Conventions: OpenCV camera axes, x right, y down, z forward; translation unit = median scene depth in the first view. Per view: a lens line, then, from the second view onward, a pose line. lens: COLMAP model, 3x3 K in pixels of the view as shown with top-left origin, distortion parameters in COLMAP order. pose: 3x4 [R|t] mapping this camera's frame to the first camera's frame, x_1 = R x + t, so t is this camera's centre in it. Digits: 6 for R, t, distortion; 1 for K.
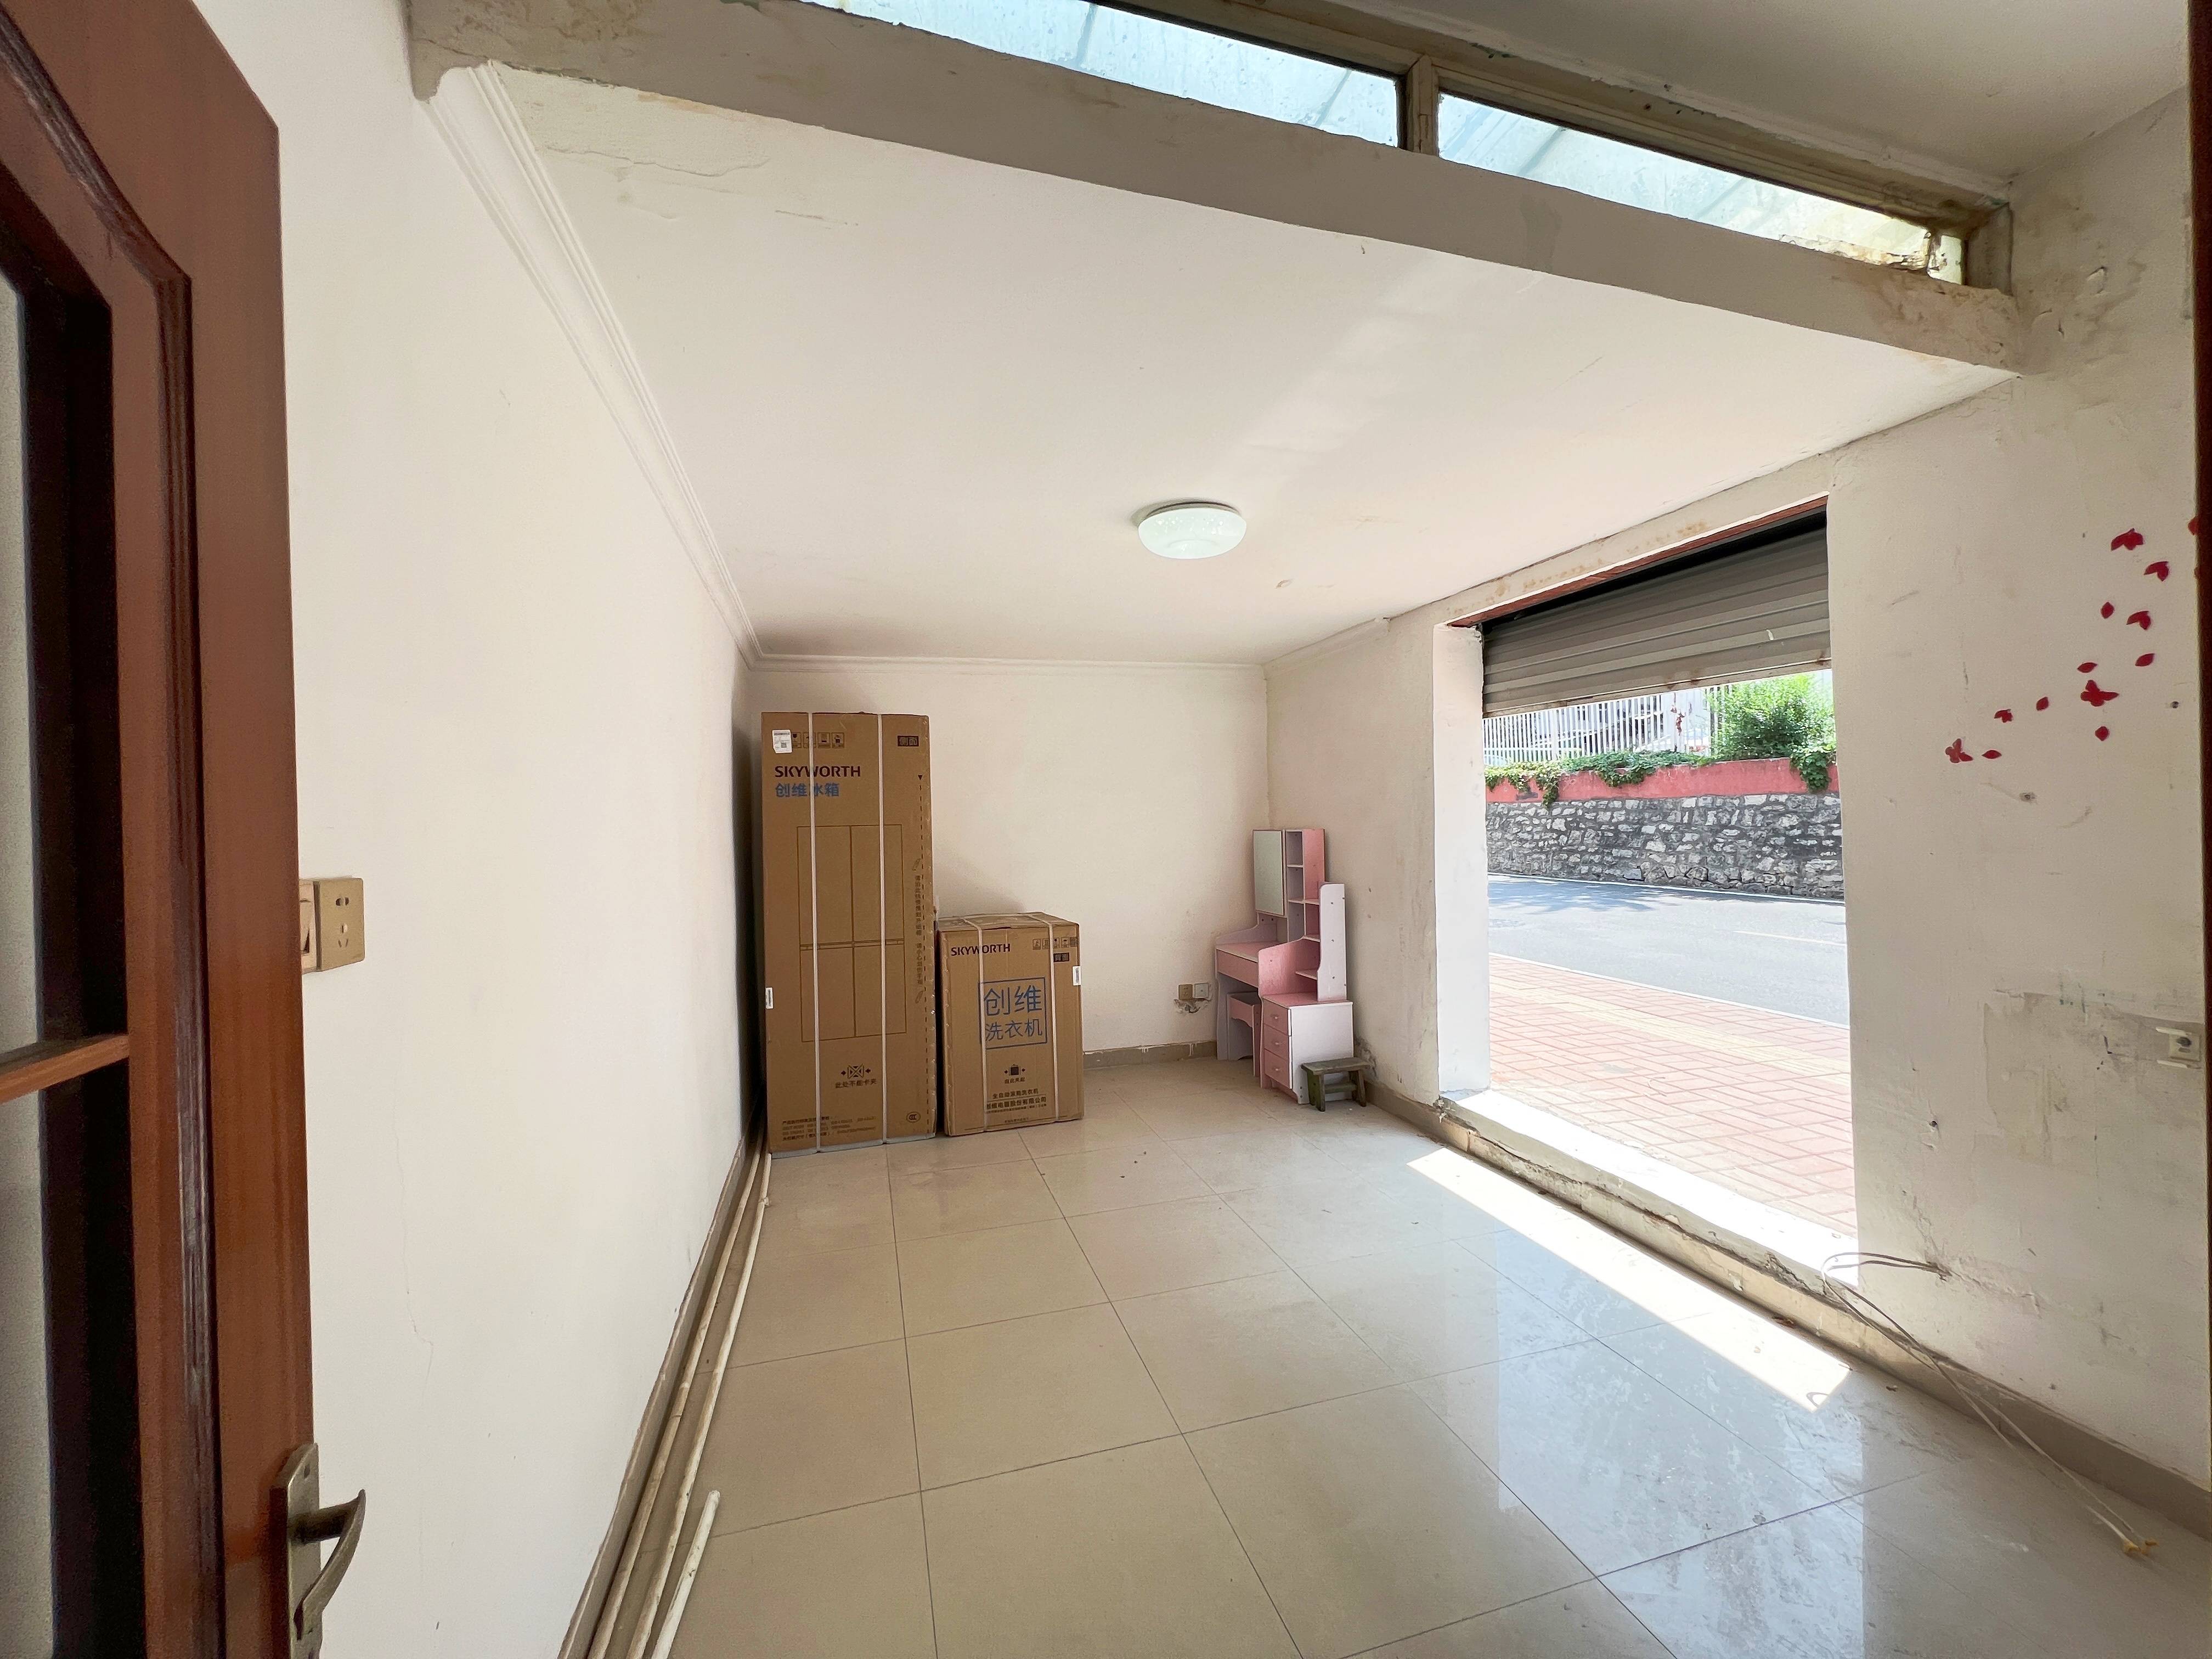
lens RADIAL K [[884.5, 0, 1111.2], [0, 884.5, 821.3], [0, 0, 1]] dist [0.002075, 0.000247]
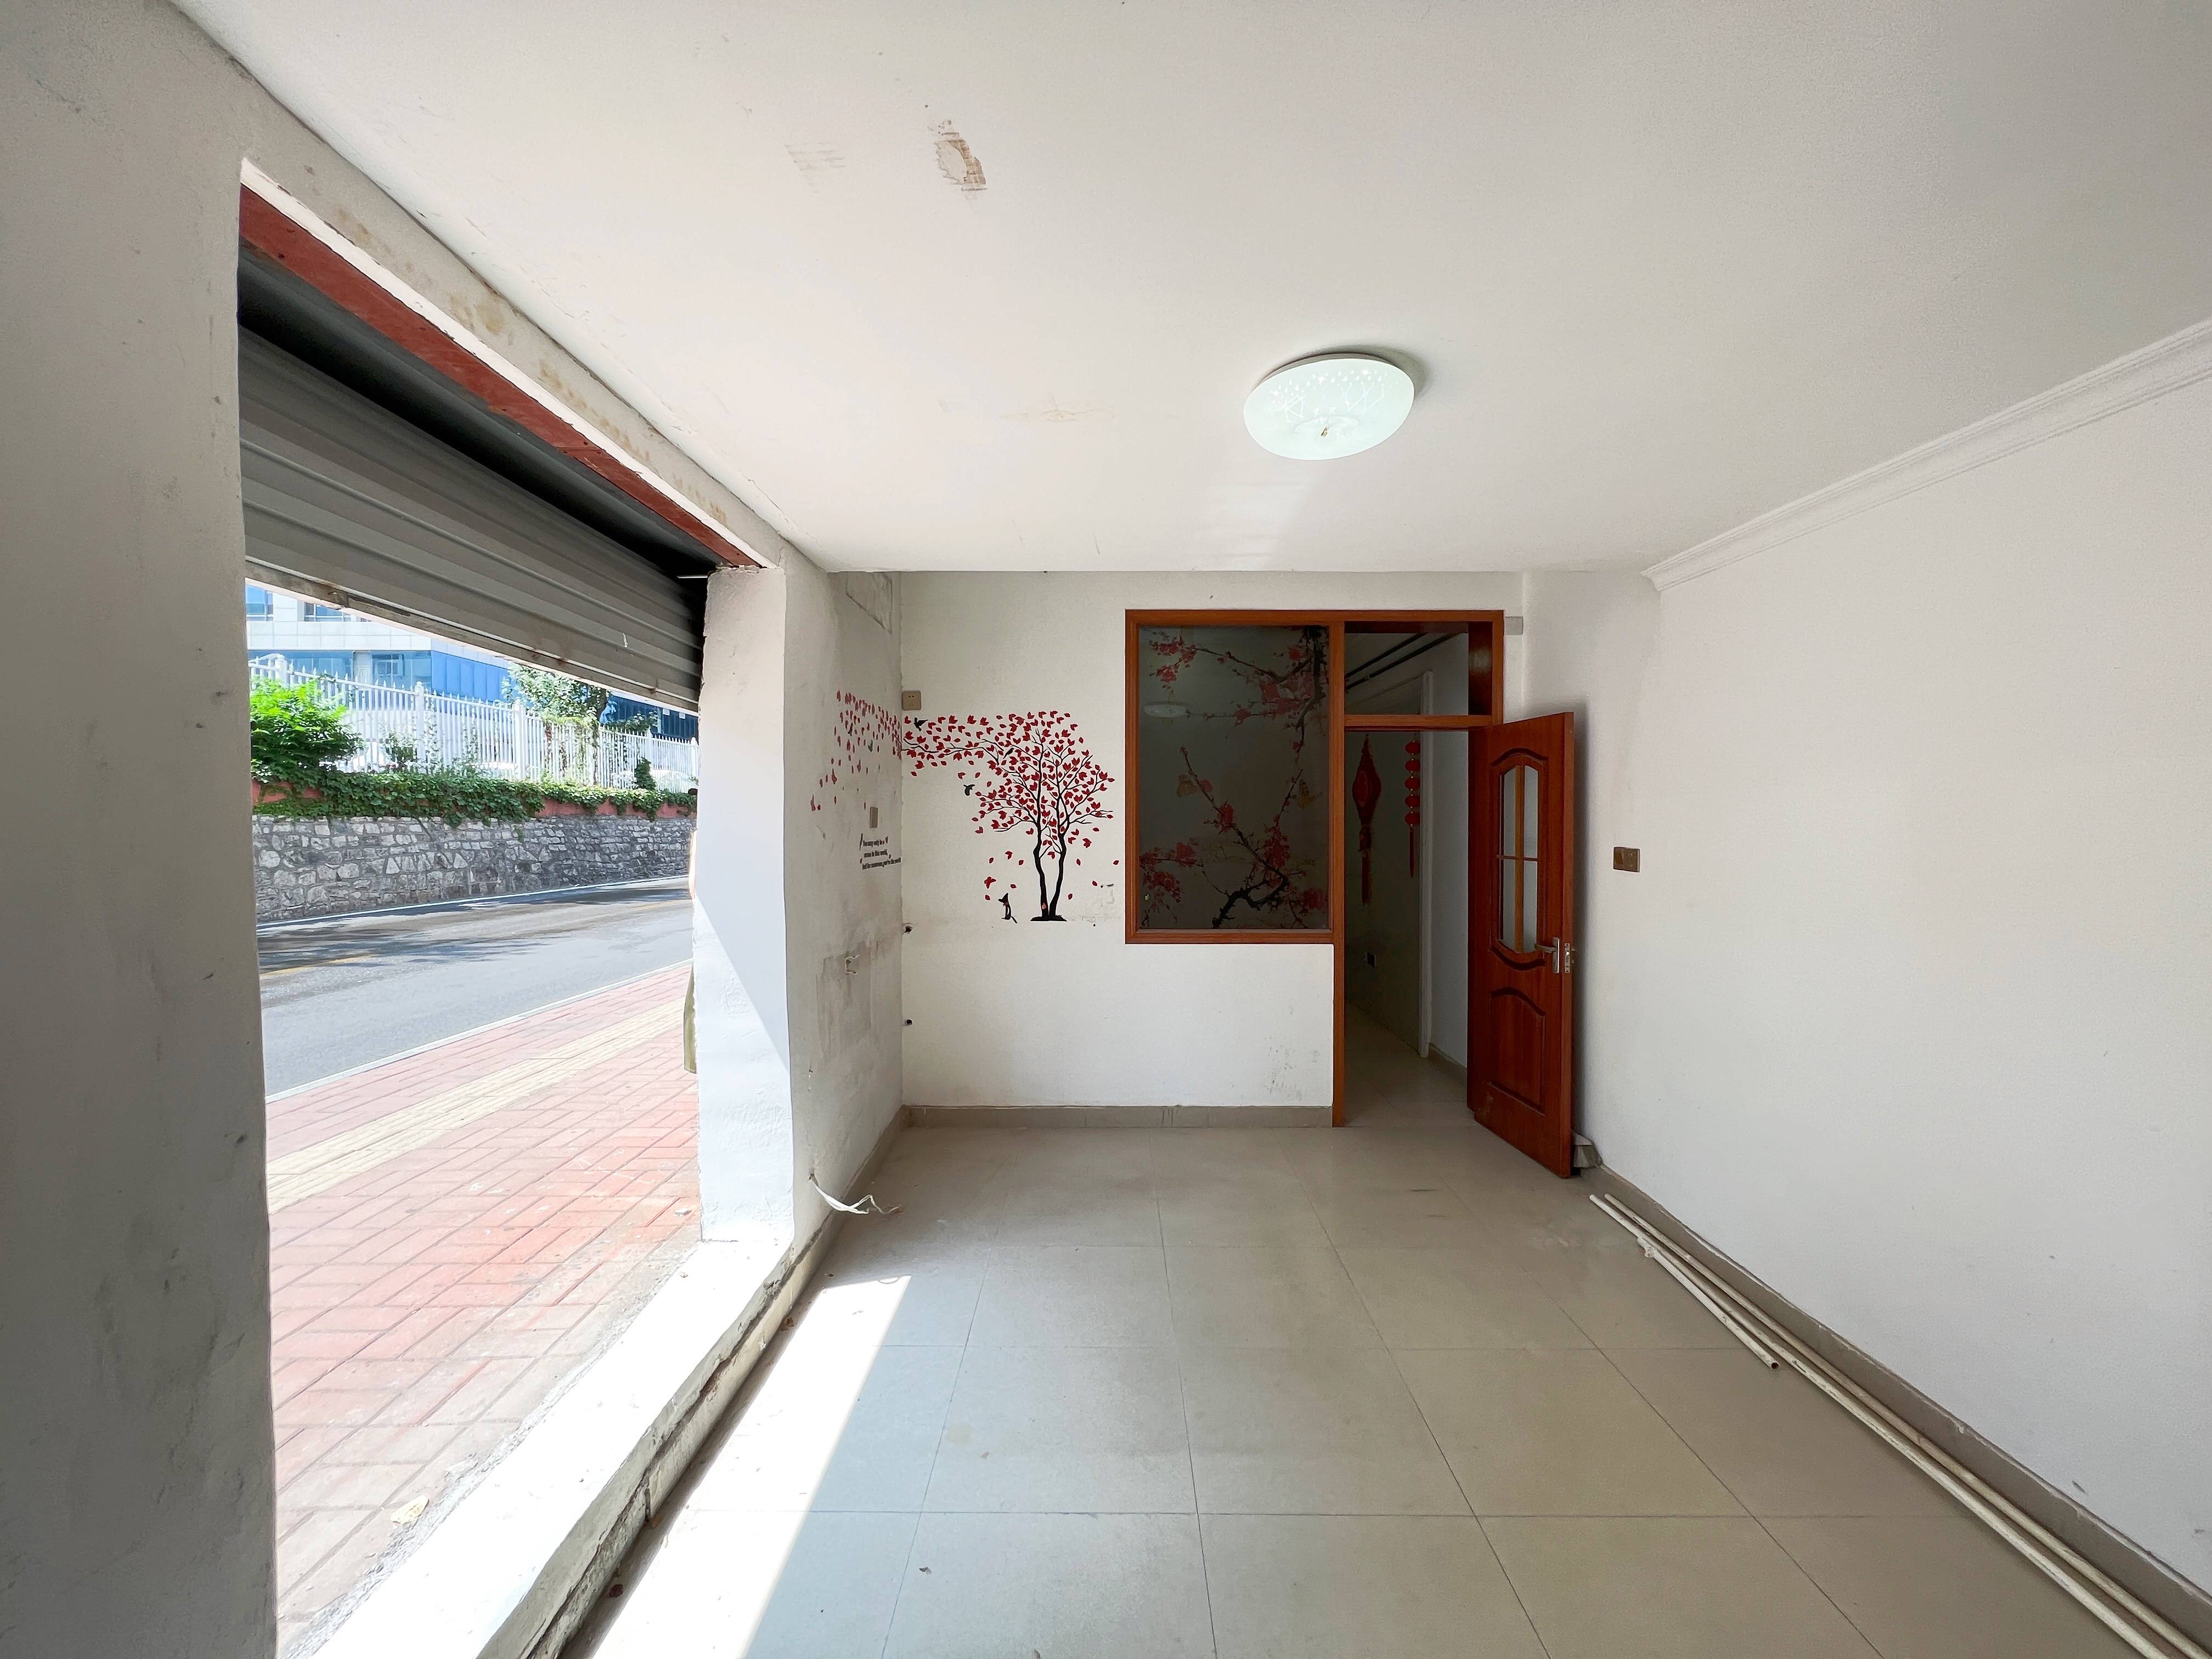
lens RADIAL K [[884.5, 0, 1108.7], [0, 884.5, 828.6], [0, 0, 1]] dist [0.002075, 0.000247]
pose [[-0.958953, 0.009579, 0.283402, 0.063167], [0.013098, 0.999859, 0.010526, -0.032672], [-0.283261, 0.013806, -0.958943, 1.550198]]
